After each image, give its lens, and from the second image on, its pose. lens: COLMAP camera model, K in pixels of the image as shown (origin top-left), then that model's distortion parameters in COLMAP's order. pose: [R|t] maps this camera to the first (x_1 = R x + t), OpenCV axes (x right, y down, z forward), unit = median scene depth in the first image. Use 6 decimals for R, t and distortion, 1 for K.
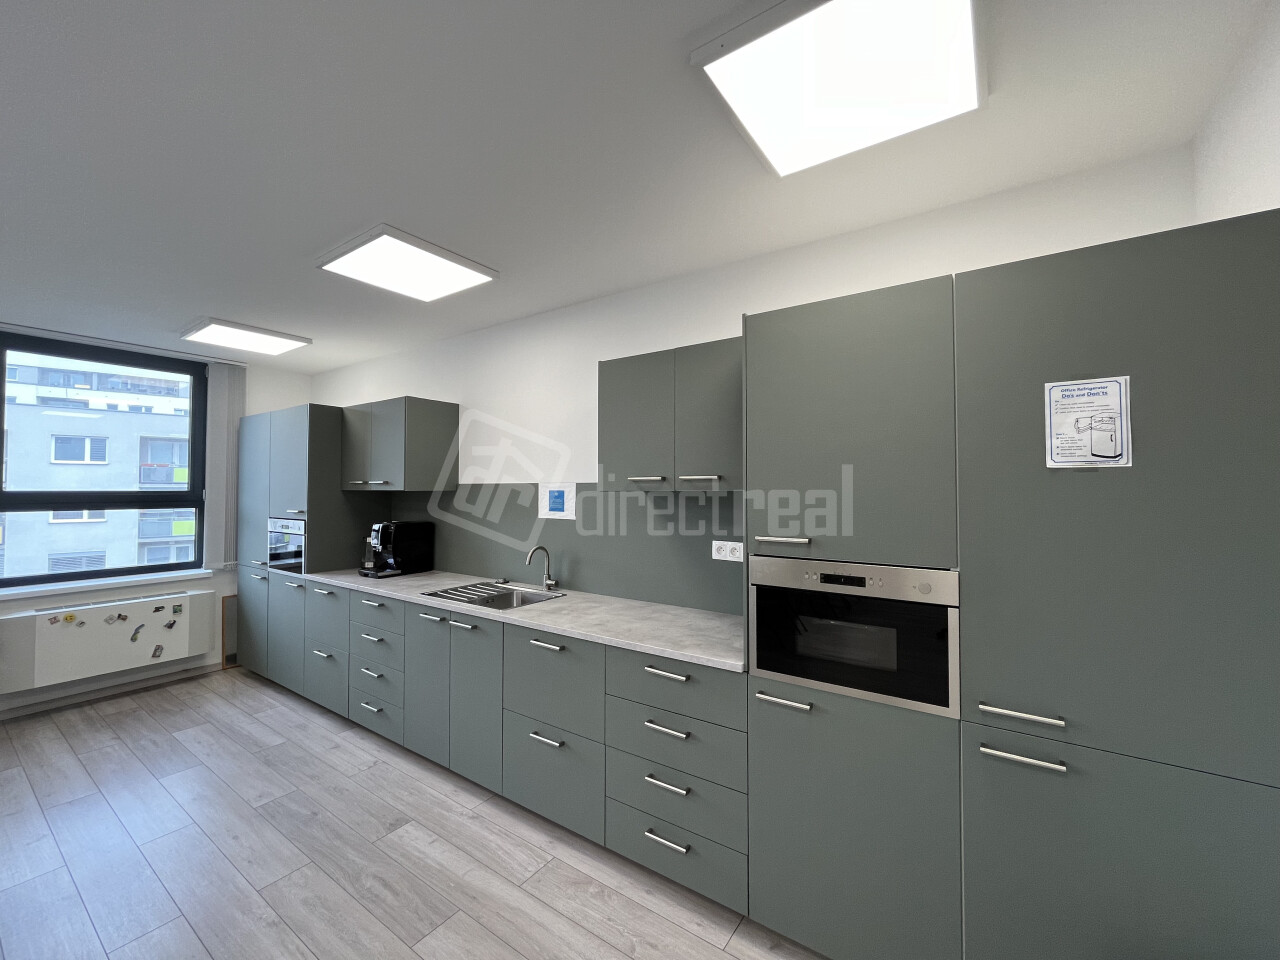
lens RADIAL K [[522.1, 0, 634.6], [0, 522.1, 476.9], [0, 0, 1]] dist [0.001497, -0.000208]
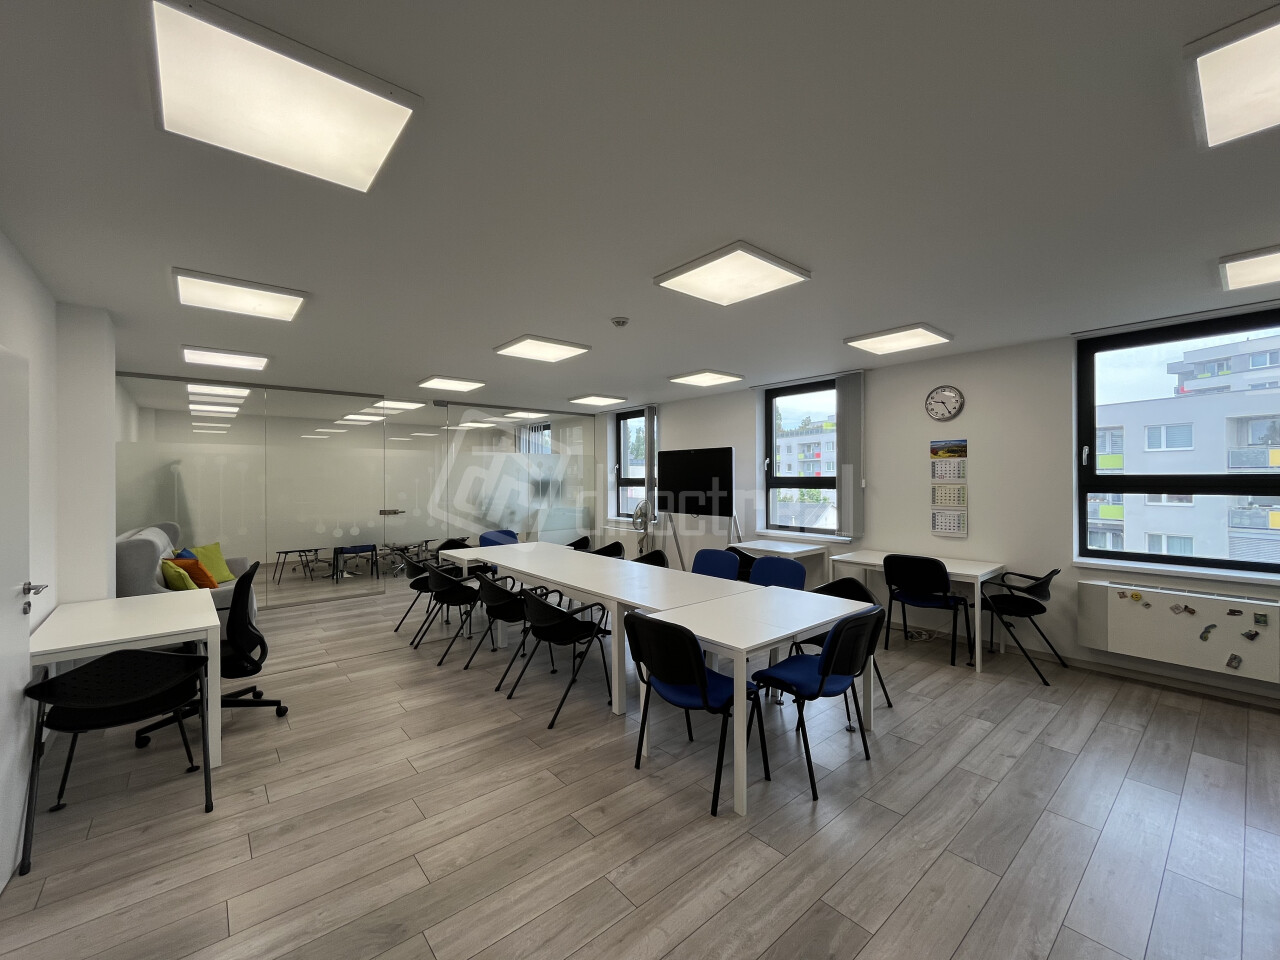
lens RADIAL K [[522.1, 0, 634.6], [0, 522.1, 476.9], [0, 0, 1]] dist [0.001497, -0.000208]
pose [[-0.253369, 0.001005, -0.967369, 0.173157], [0.030373, 0.999515, -0.006916, 0.008029], [0.966893, -0.031134, -0.253277, 0.292236]]
